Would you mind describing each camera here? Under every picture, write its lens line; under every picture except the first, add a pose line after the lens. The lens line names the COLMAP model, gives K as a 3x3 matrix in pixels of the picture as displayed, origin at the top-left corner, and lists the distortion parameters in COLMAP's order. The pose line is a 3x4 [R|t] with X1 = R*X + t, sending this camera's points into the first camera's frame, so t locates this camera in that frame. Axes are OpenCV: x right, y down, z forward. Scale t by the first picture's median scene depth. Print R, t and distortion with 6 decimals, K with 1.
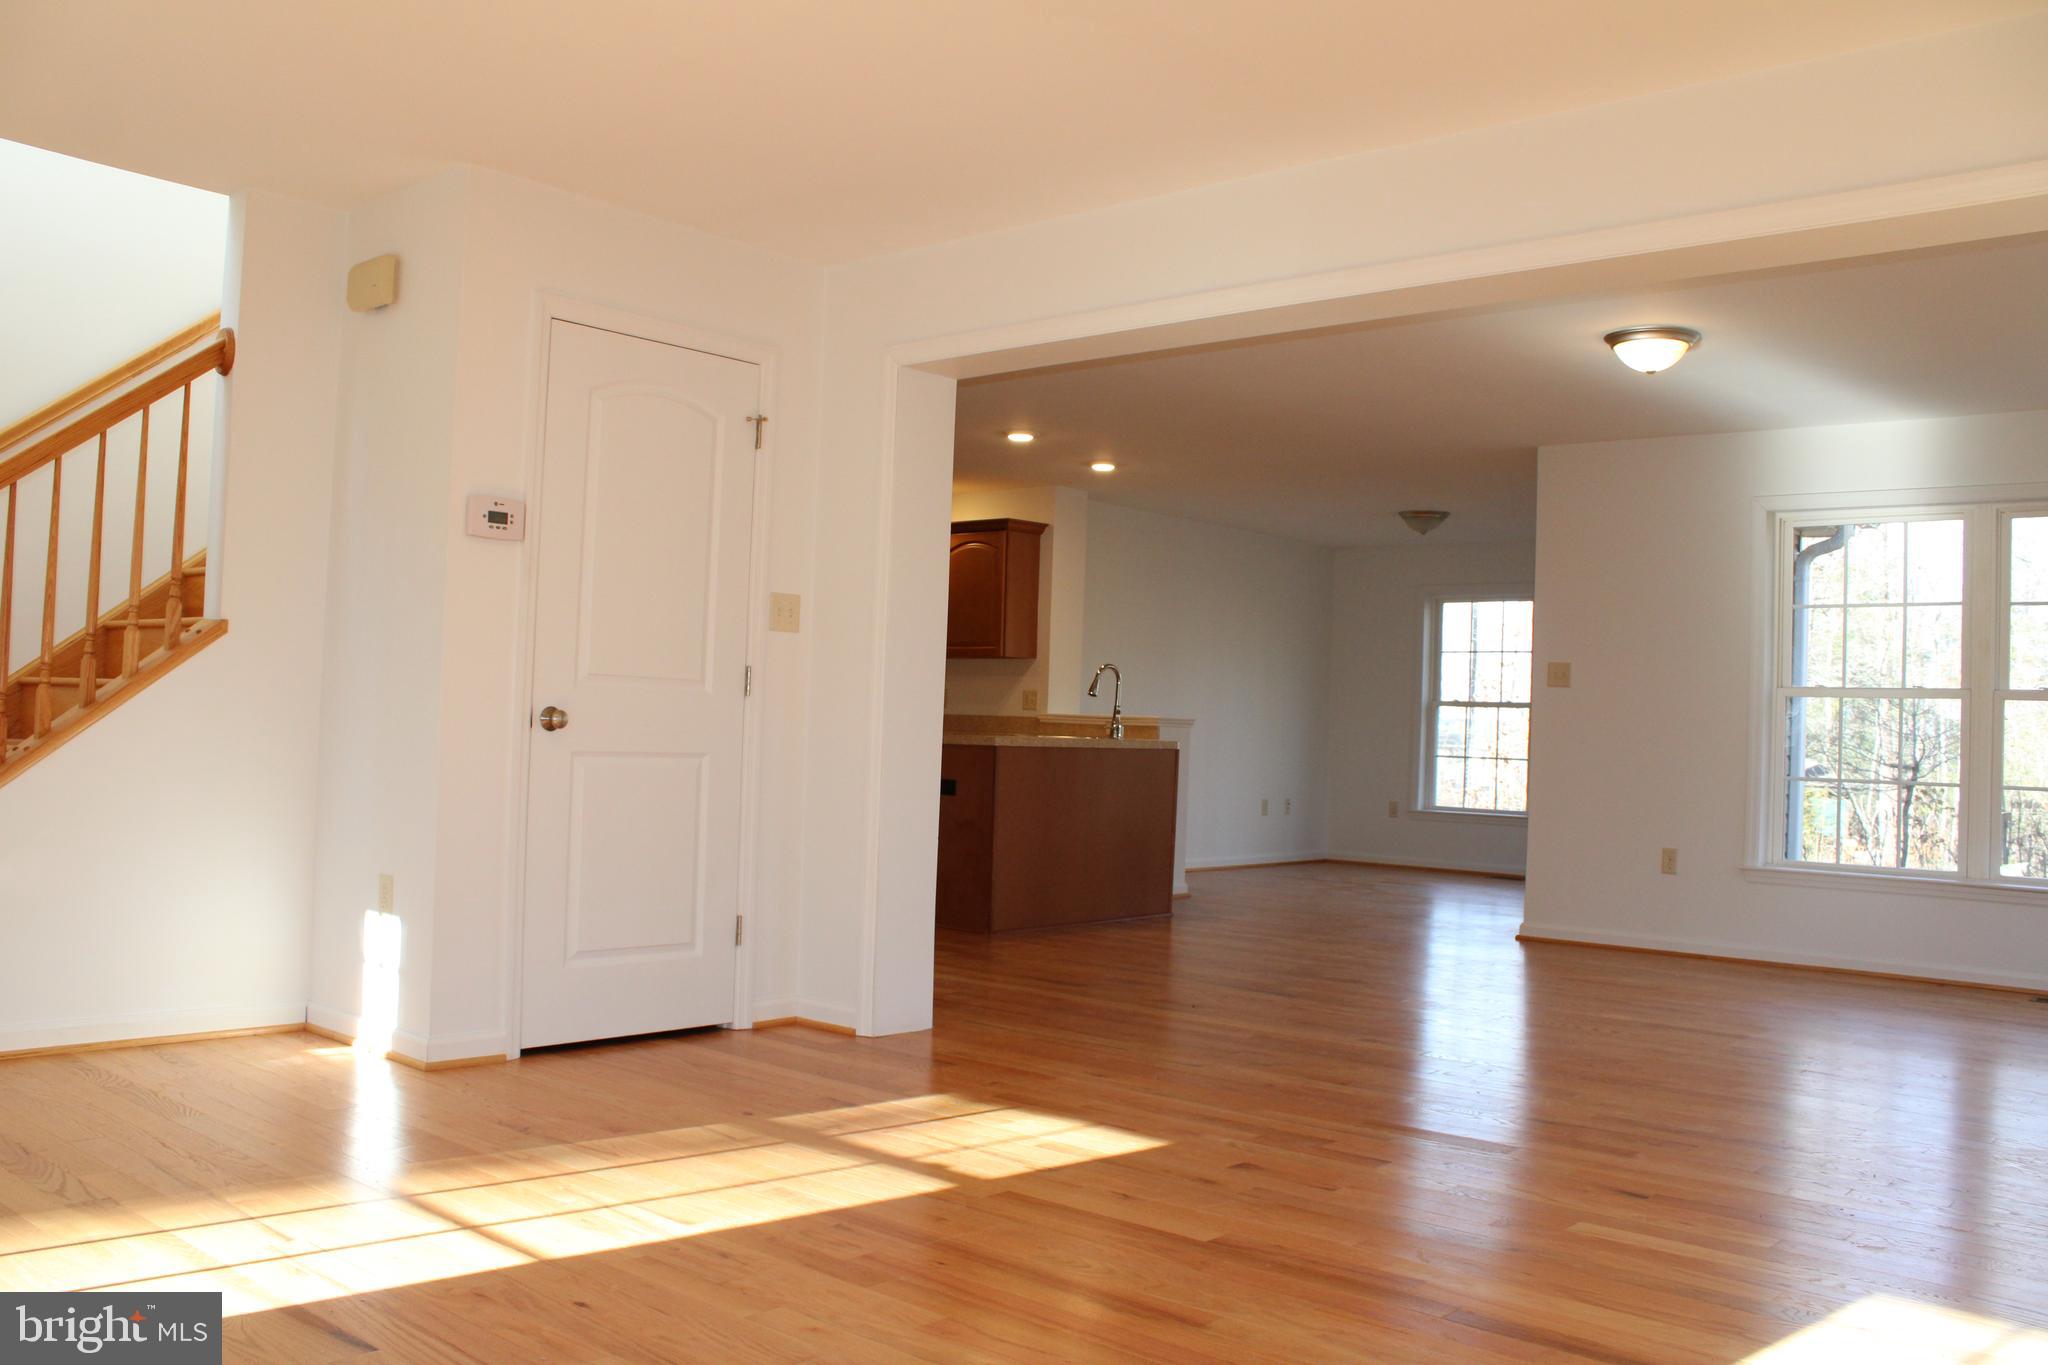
lens RADIAL K [[1706.1, 0, 1010.2], [0, 1706.1, 678.0], [0, 0, 1]] dist [-0.157462, 0.128901]
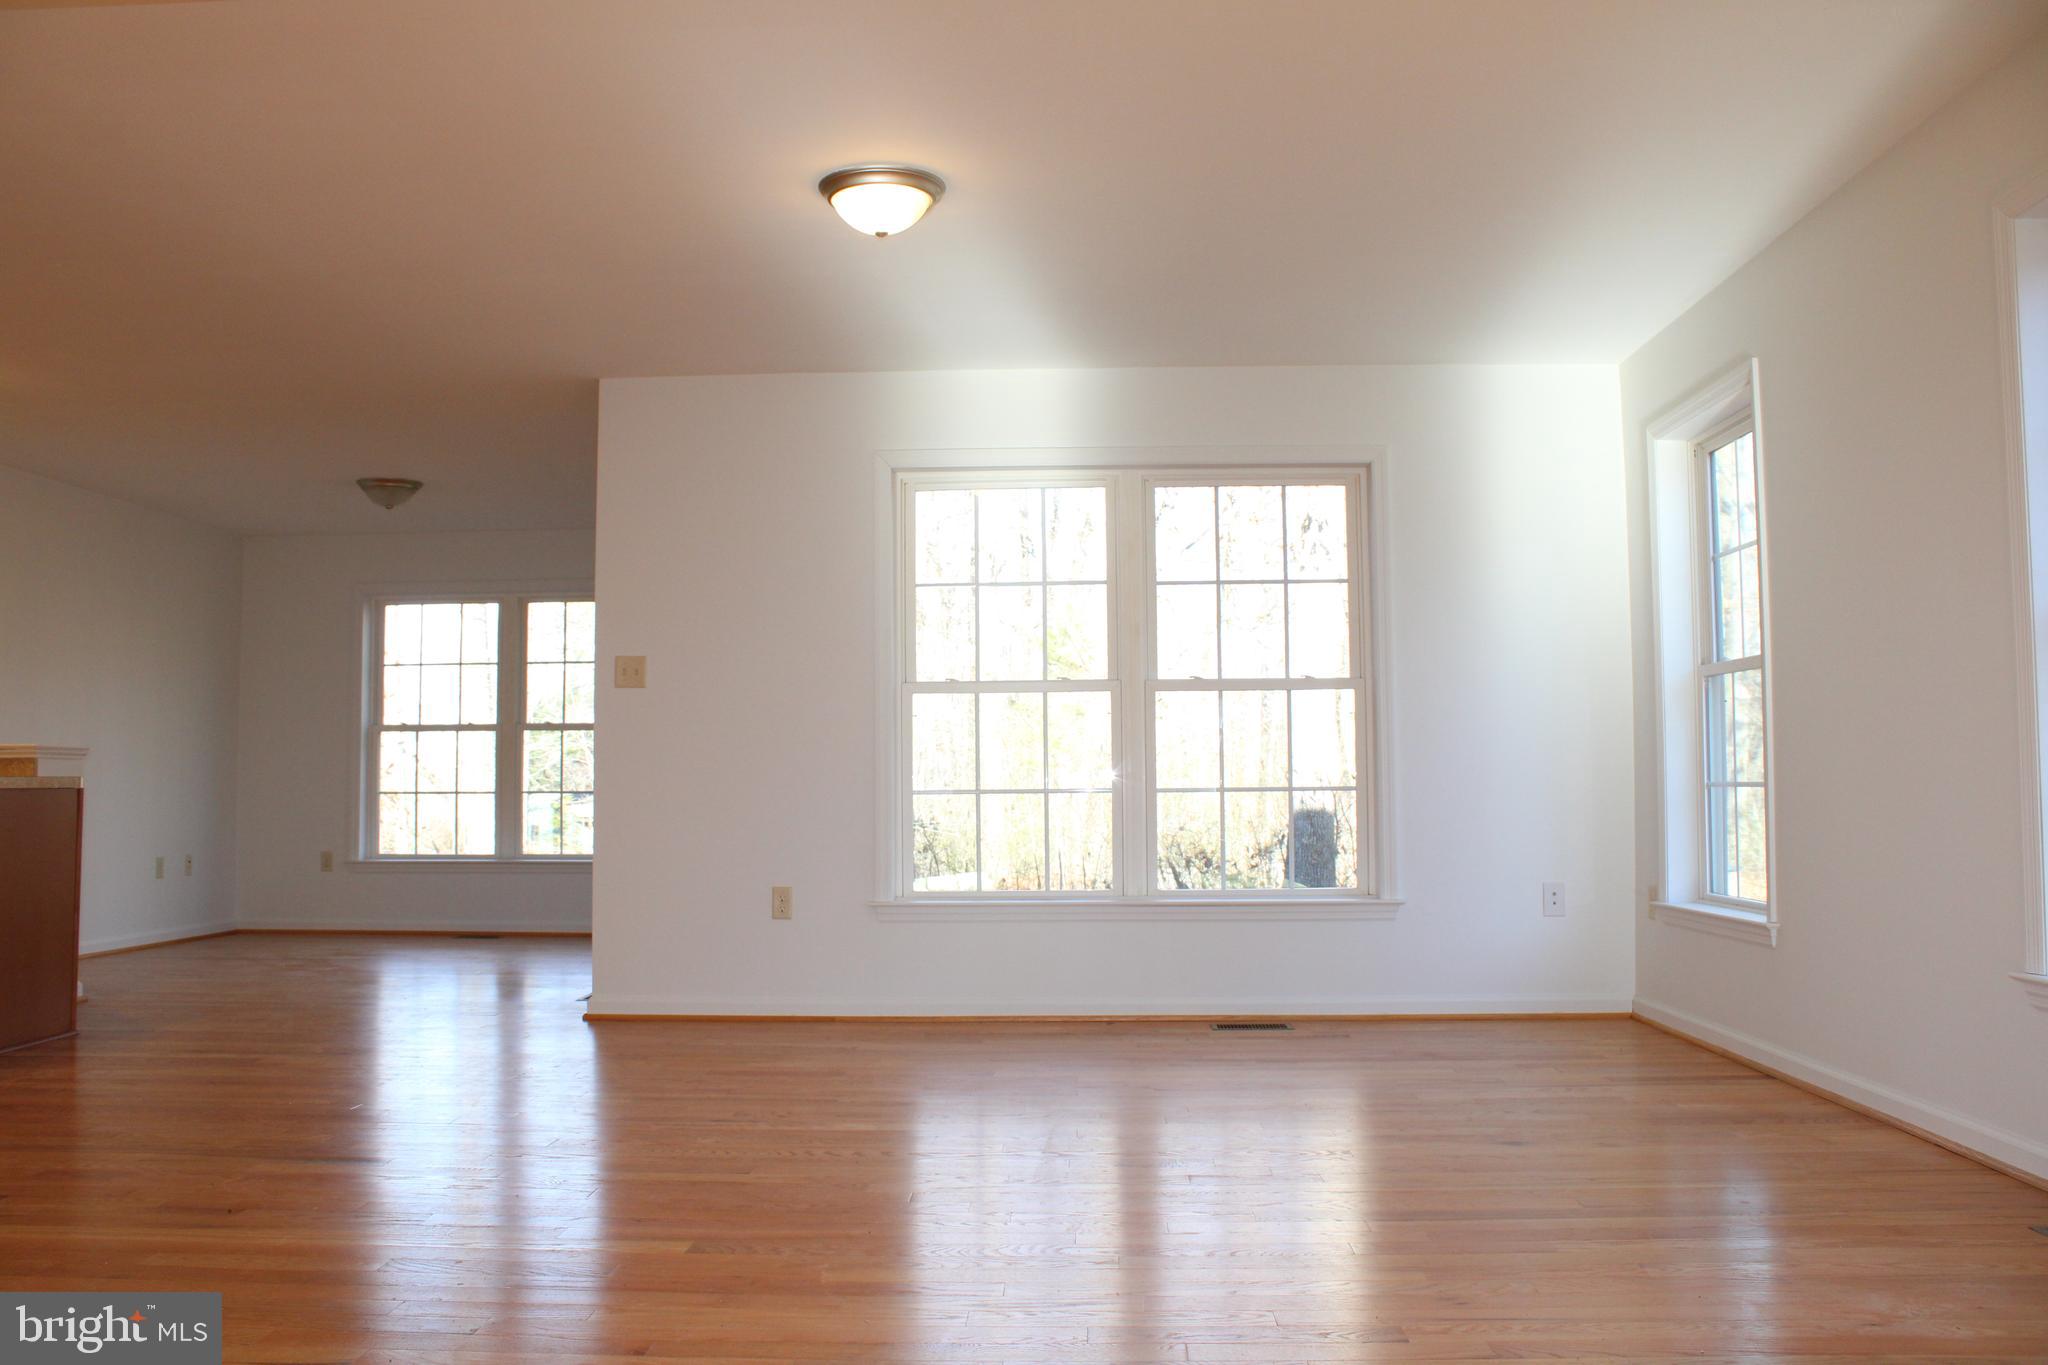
lens RADIAL K [[1706.1, 0, 1010.2], [0, 1706.1, 678.0], [0, 0, 1]] dist [-0.157462, 0.128901]
pose [[0.779311, -0.002313, 0.626633, -0.021625], [0.018859, 0.999627, -0.019765, 0.017139], [-0.626354, 0.027221, 0.779064, 0.246528]]
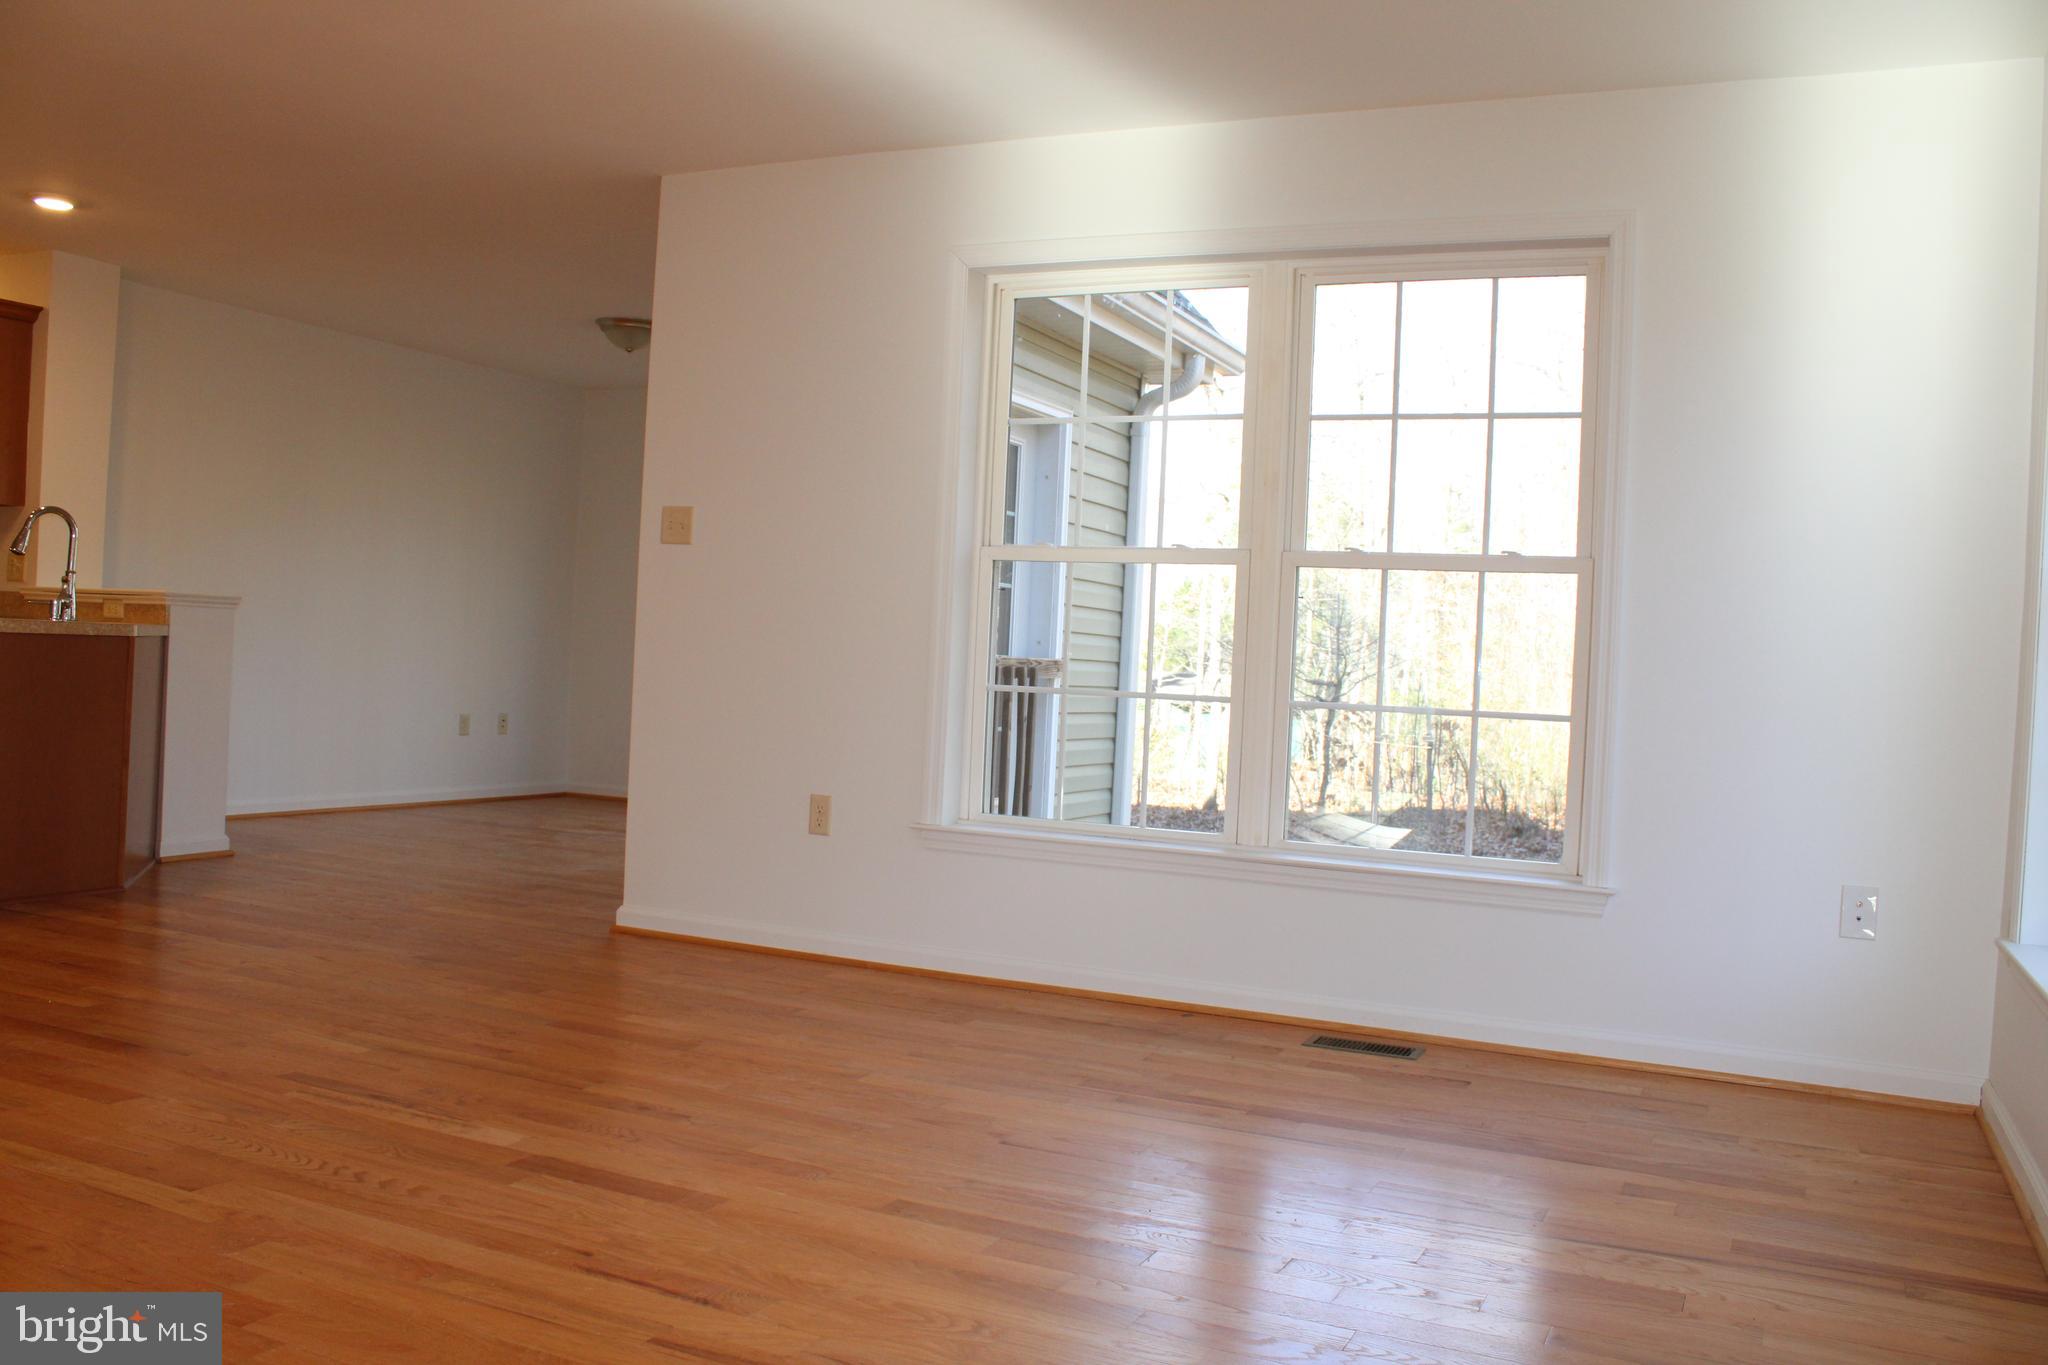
lens RADIAL K [[1706.1, 0, 1010.2], [0, 1706.1, 678.0], [0, 0, 1]] dist [-0.157462, 0.128901]
pose [[0.960983, 0.006027, 0.276543, 0.234767], [-0.019729, 0.998710, 0.046793, 0.020758], [-0.275904, -0.050423, 0.959862, 0.291386]]
